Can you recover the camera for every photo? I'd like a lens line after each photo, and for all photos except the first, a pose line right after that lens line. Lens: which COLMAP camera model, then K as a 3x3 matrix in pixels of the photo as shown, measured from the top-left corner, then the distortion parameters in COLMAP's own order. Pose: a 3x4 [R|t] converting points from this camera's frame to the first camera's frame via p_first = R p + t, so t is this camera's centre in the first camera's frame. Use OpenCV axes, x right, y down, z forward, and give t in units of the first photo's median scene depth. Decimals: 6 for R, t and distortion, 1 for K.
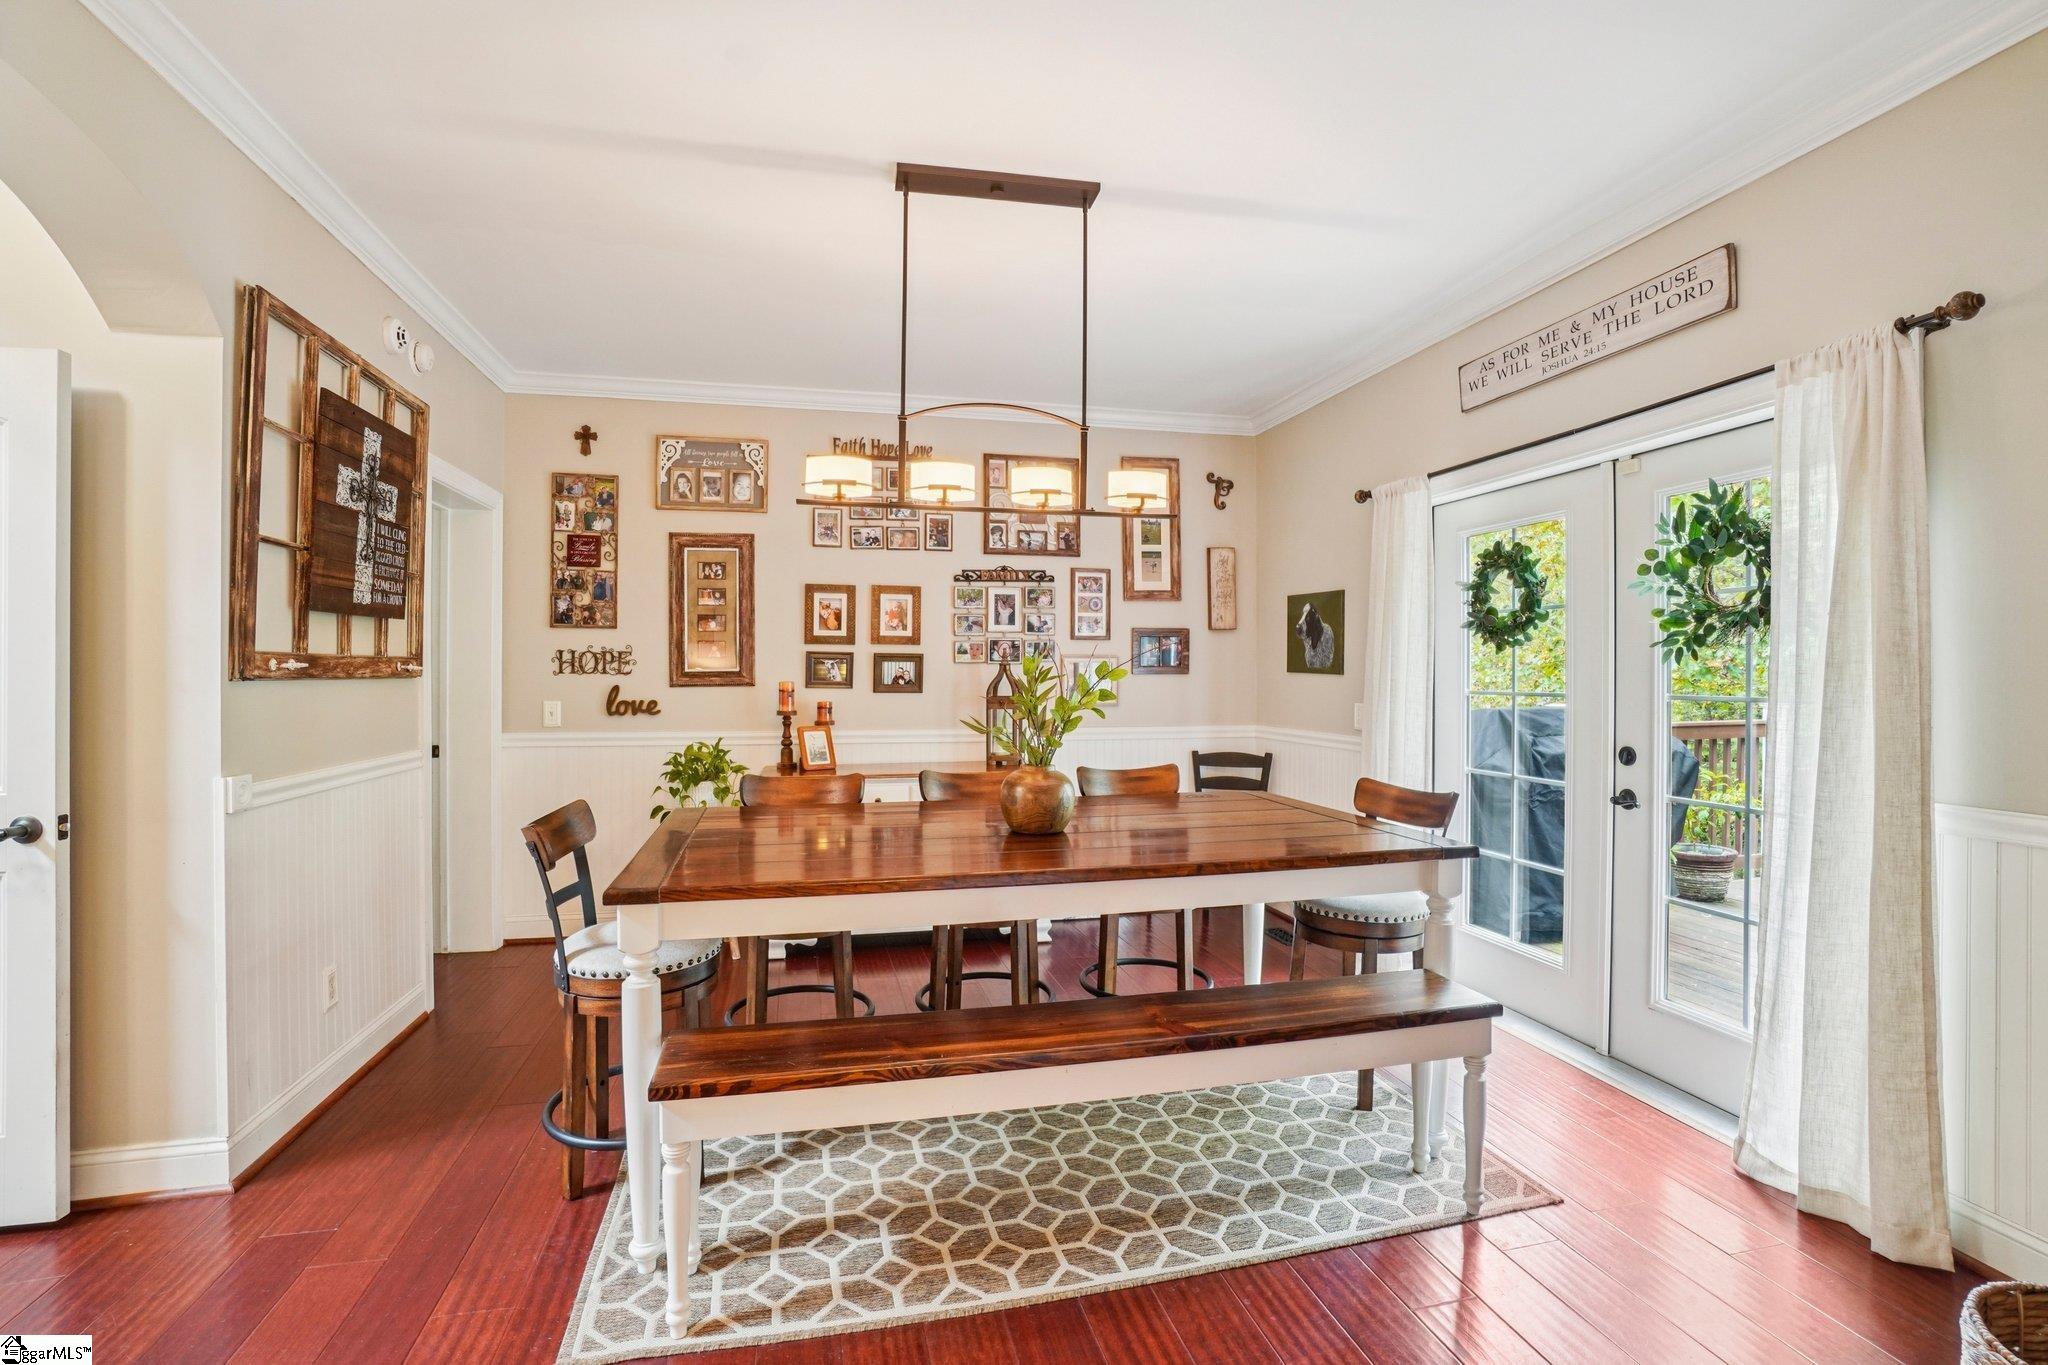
lens RADIAL K [[927.2, 0, 1025.9], [0, 927.2, 675.4], [0, 0, 1]] dist [-0.039995, 0.007647]
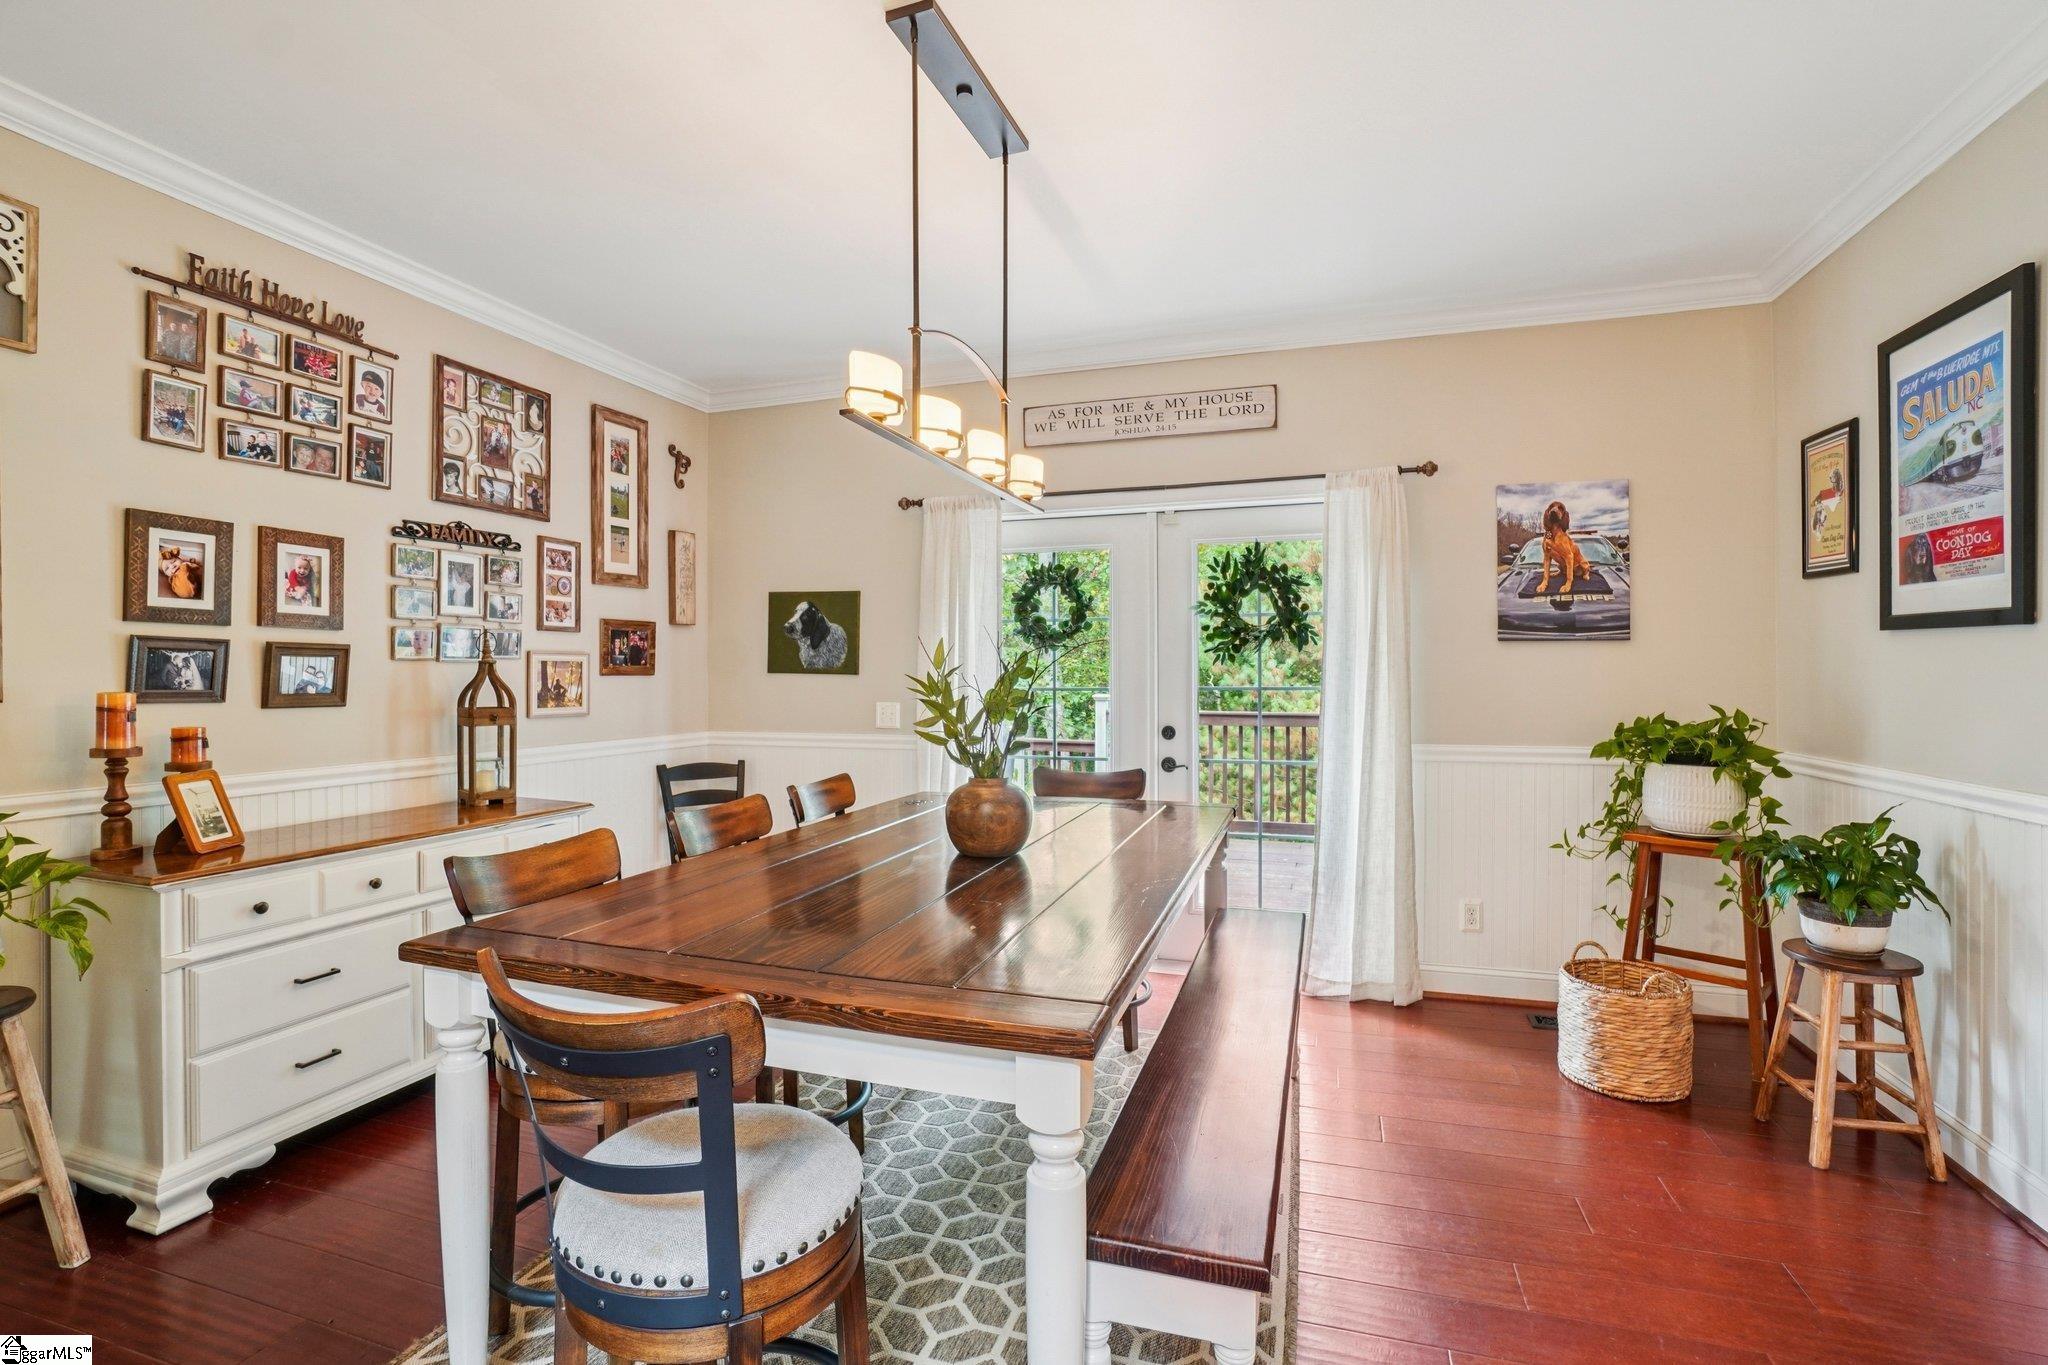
lens RADIAL K [[927.2, 0, 1019.9], [0, 927.2, 677.1], [0, 0, 1]] dist [-0.039995, 0.007647]
pose [[0.537758, -0.006144, 0.843077, -0.388964], [0.007654, 0.999968, 0.002405, 0.000774], [-0.843065, 0.005160, 0.537787, 0.281796]]
